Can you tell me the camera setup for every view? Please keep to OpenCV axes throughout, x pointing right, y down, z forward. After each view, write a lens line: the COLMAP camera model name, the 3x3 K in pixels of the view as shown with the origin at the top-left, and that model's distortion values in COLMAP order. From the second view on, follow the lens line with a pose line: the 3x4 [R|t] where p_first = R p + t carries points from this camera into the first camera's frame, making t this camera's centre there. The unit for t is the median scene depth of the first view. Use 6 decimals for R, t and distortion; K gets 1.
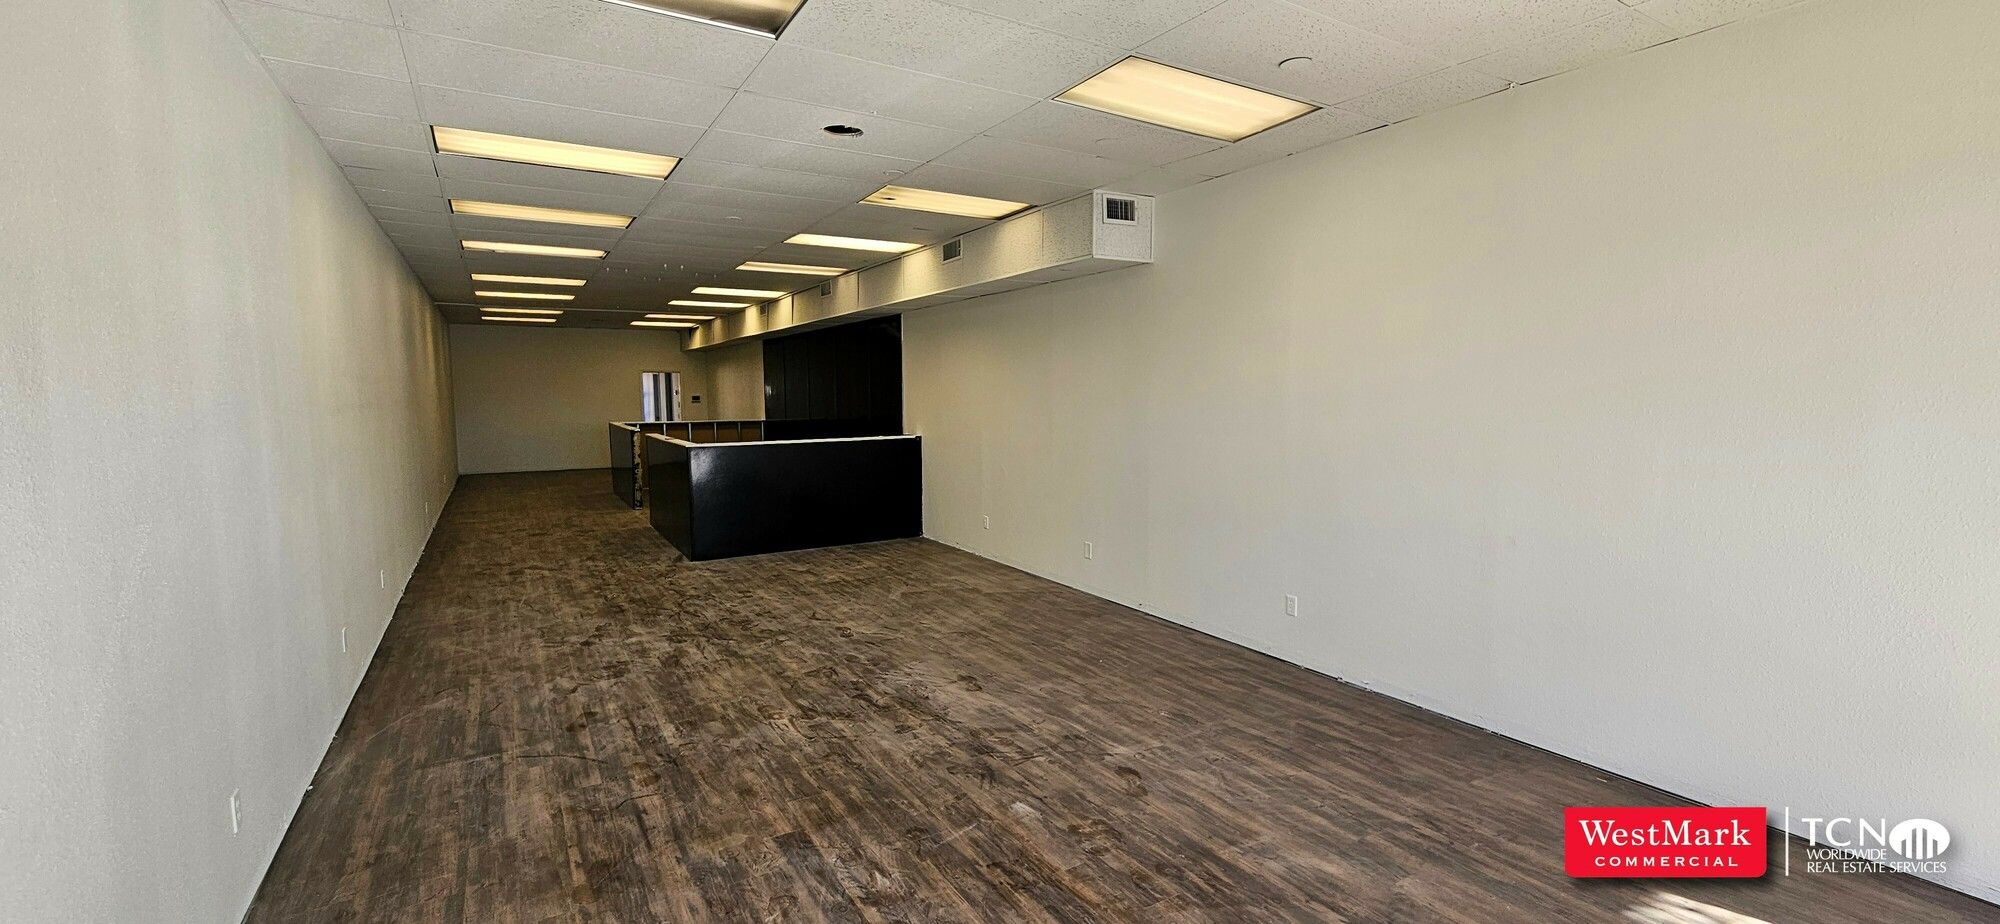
lens RADIAL K [[822.9, 0, 1012.5], [0, 822.9, 461.0], [0, 0, 1]] dist [-0.001203, -0.000030]
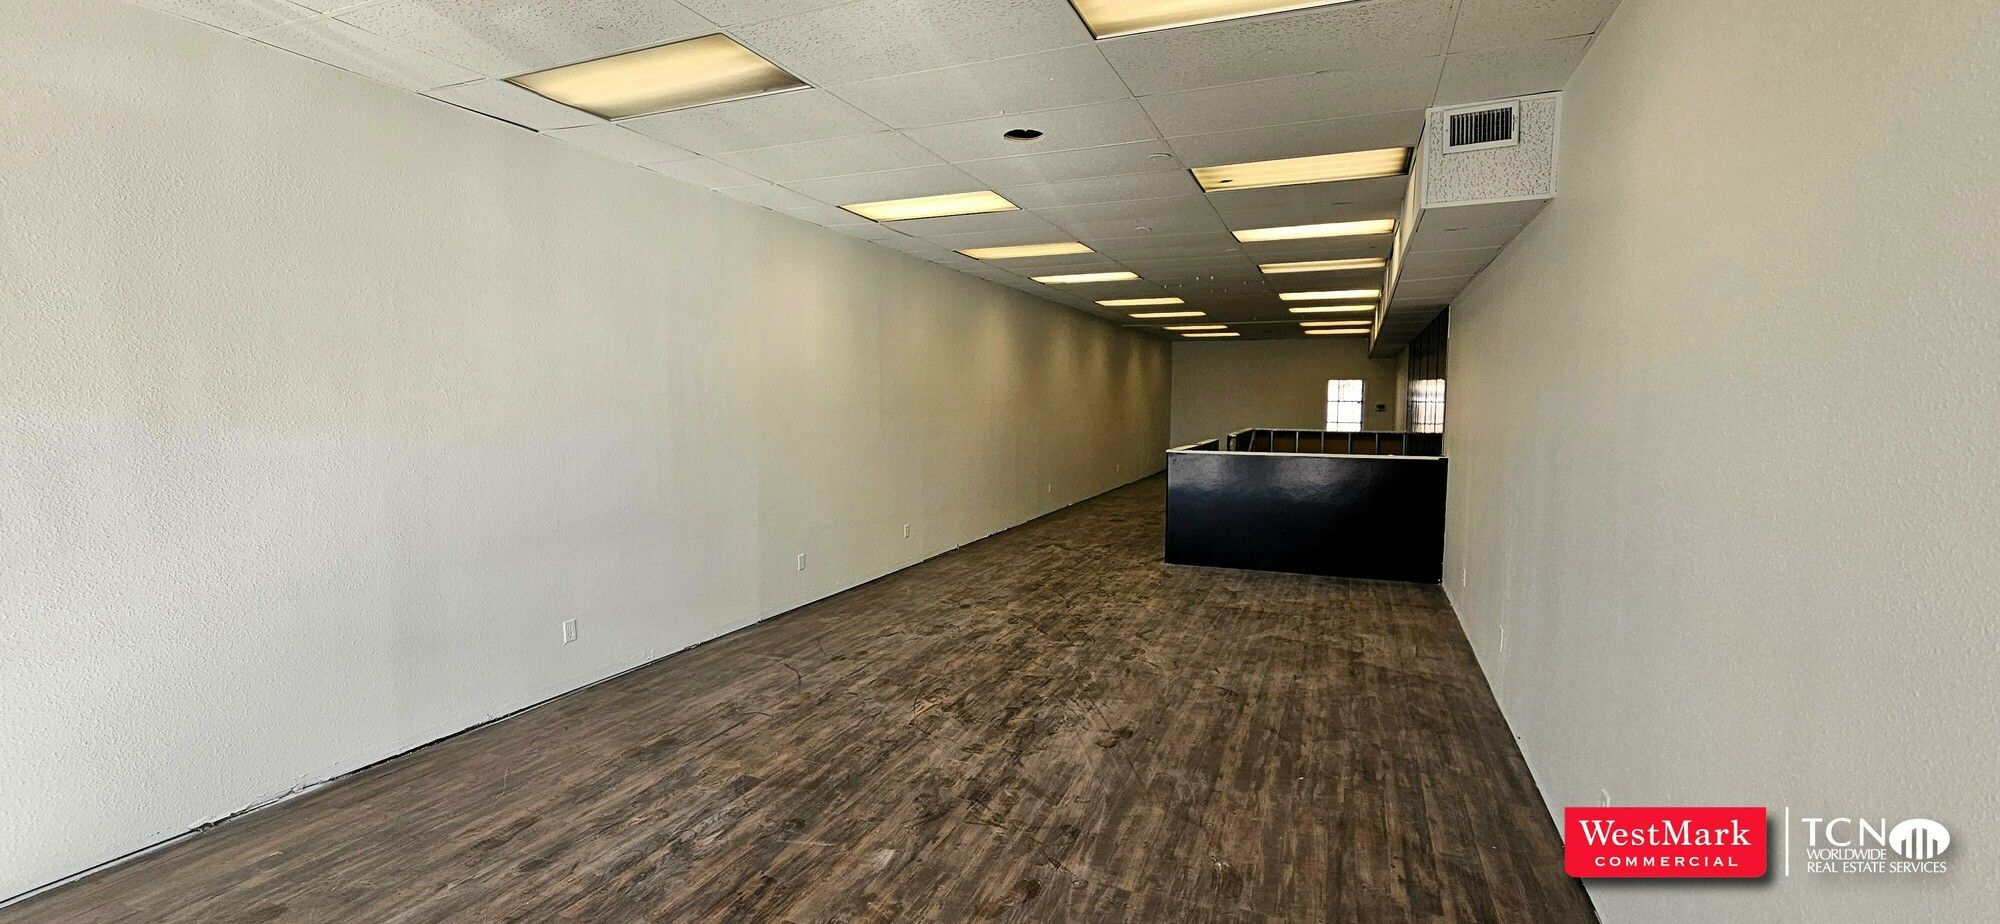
lens RADIAL K [[822.9, 0, 1013.3], [0, 822.9, 464.5], [0, 0, 1]] dist [-0.001203, -0.000030]
pose [[0.585252, 0.073507, -0.807513, 0.587240], [-0.078357, 0.996349, 0.033906, -0.038726], [0.807057, 0.043431, 0.588875, 0.410832]]
